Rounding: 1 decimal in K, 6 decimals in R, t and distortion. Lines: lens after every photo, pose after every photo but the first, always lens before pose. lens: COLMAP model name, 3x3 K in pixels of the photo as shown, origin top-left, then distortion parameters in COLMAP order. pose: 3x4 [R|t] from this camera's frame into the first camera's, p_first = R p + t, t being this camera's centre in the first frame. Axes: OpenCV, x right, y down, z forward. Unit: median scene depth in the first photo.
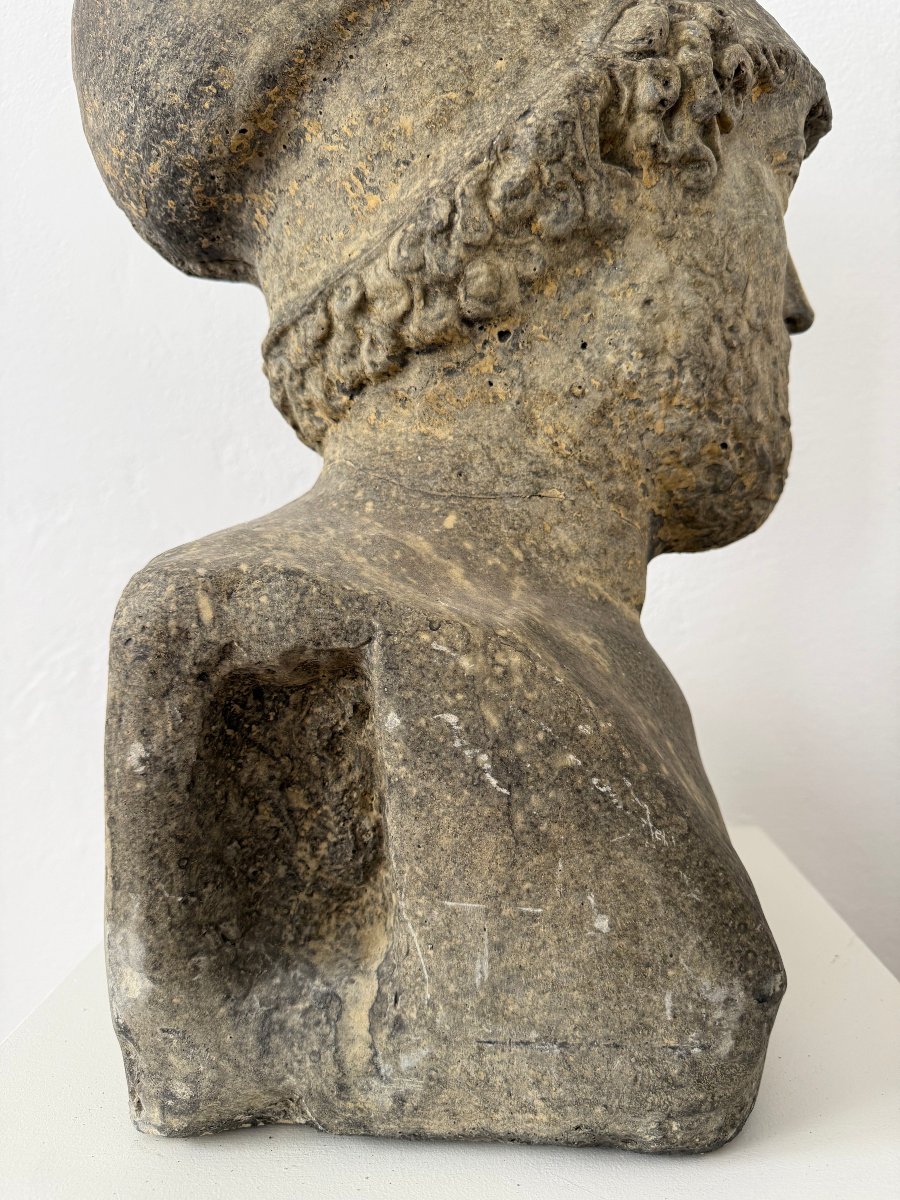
lens RADIAL K [[878.5, 0, 450.5], [0, 878.5, 606.4], [0, 0, 1]] dist [0.055289, -0.096921]
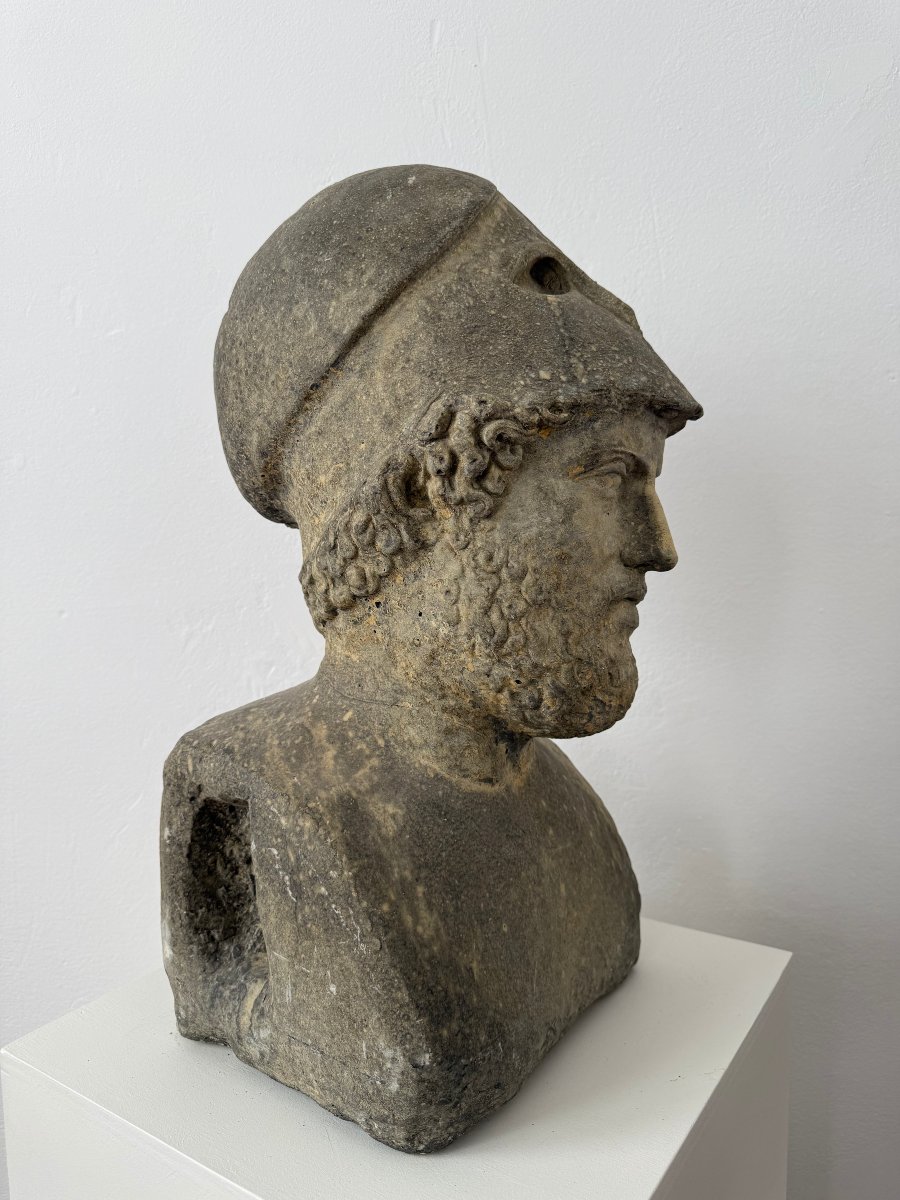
lens RADIAL K [[869.3, 0, 450.0], [0, 869.3, 600.0], [0, 0, 1]] dist [0.119034, -0.206559]
pose [[0.847368, 0.057218, -0.527914, 1.089321], [-0.041211, 0.998265, 0.042049, -0.422433], [0.529404, -0.013875, 0.848256, -0.281089]]
